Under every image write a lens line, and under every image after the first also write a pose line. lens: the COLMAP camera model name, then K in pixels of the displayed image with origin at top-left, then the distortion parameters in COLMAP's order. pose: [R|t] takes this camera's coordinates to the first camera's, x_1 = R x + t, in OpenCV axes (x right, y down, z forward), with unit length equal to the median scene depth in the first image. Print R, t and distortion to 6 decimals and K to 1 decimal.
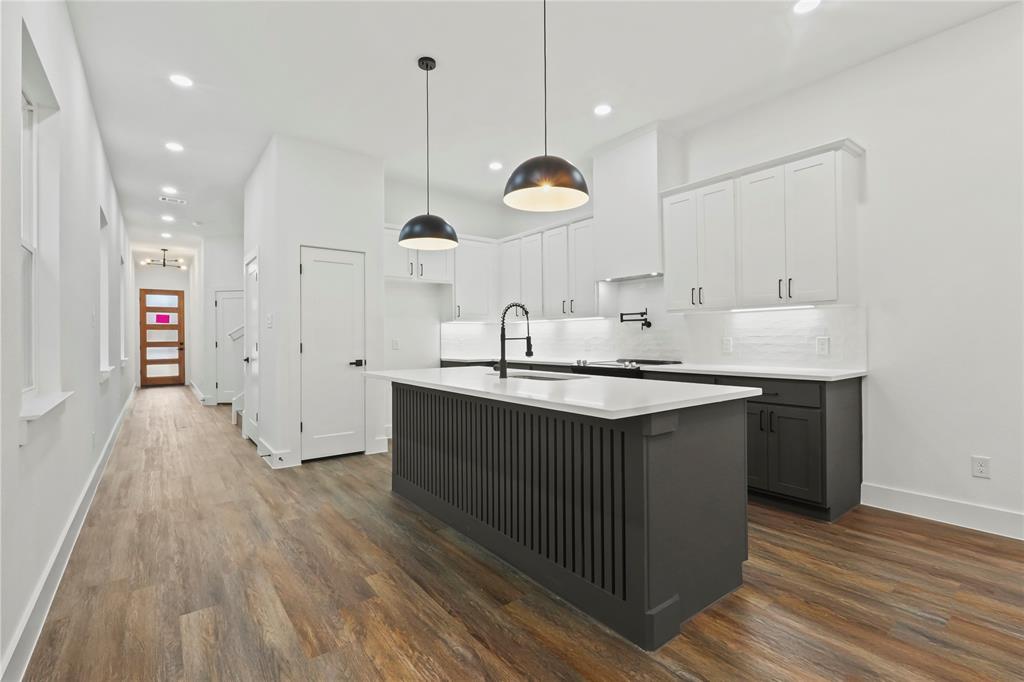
lens RADIAL K [[467.0, 0, 513.3], [0, 467.0, 331.8], [0, 0, 1]] dist [0.001241, -0.000647]
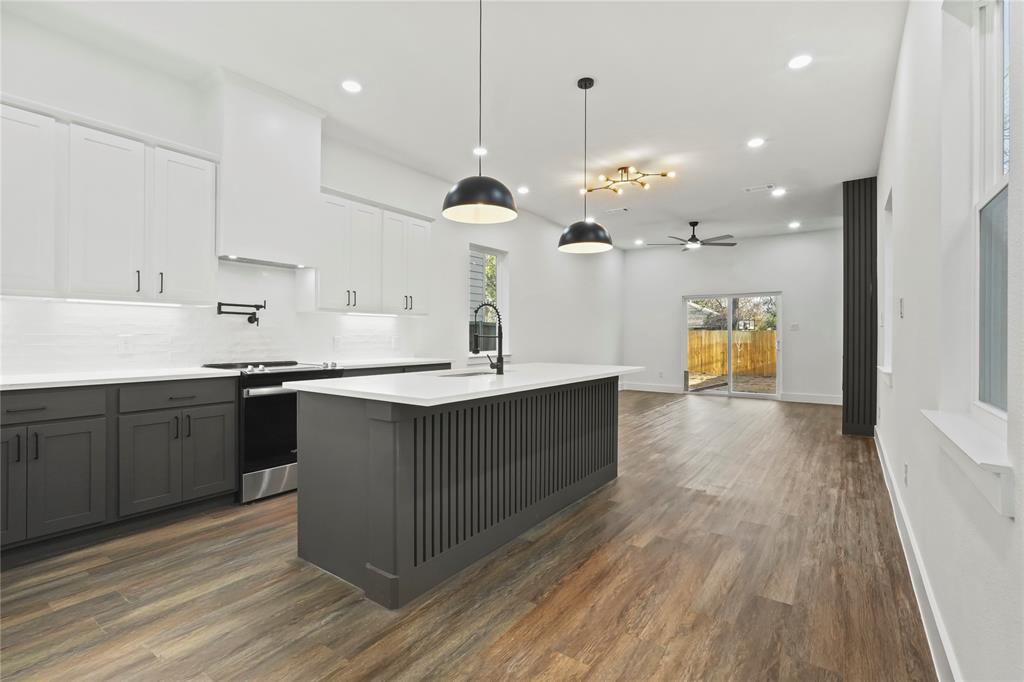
lens RADIAL K [[471.7, 0, 510.8], [0, 471.7, 338.2], [0, 0, 1]] dist [-0.002060, -0.000135]
pose [[-0.292808, 0.001651, 0.956170, -0.986744], [-0.015135, 0.999865, -0.006362, 0.023441], [-0.956051, -0.016334, -0.292744, 1.233766]]
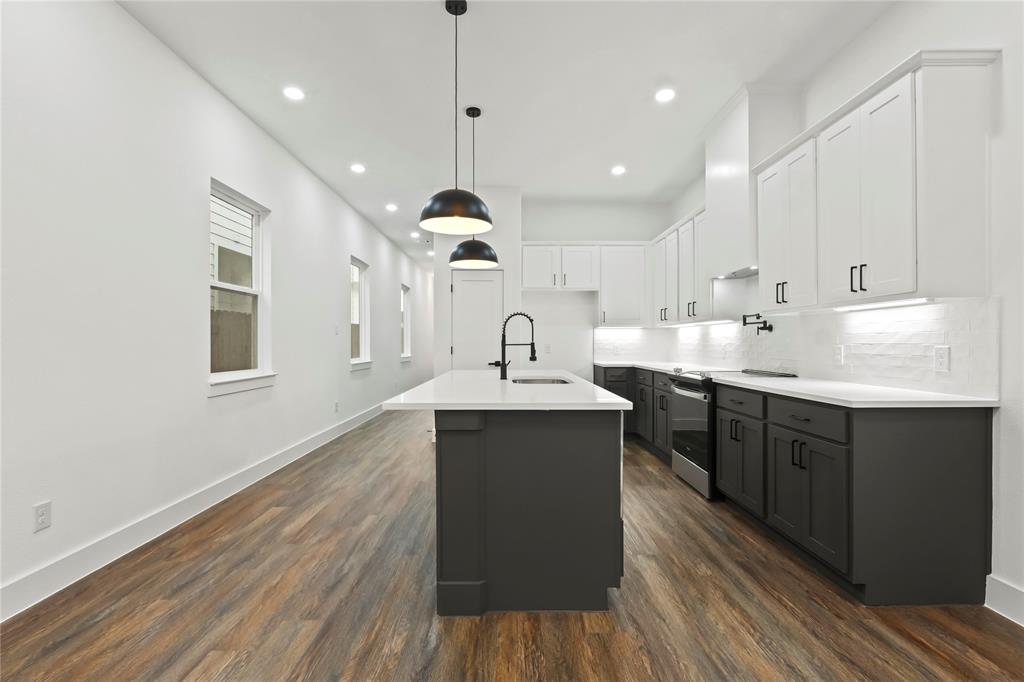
lens RADIAL K [[471.7, 0, 510.8], [0, 471.7, 338.2], [0, 0, 1]] dist [-0.002060, -0.000135]
pose [[0.799564, -0.000178, -0.600581, 0.647993], [0.003039, 0.999988, 0.003750, -0.004469], [0.600573, -0.004823, 0.799555, 0.099958]]
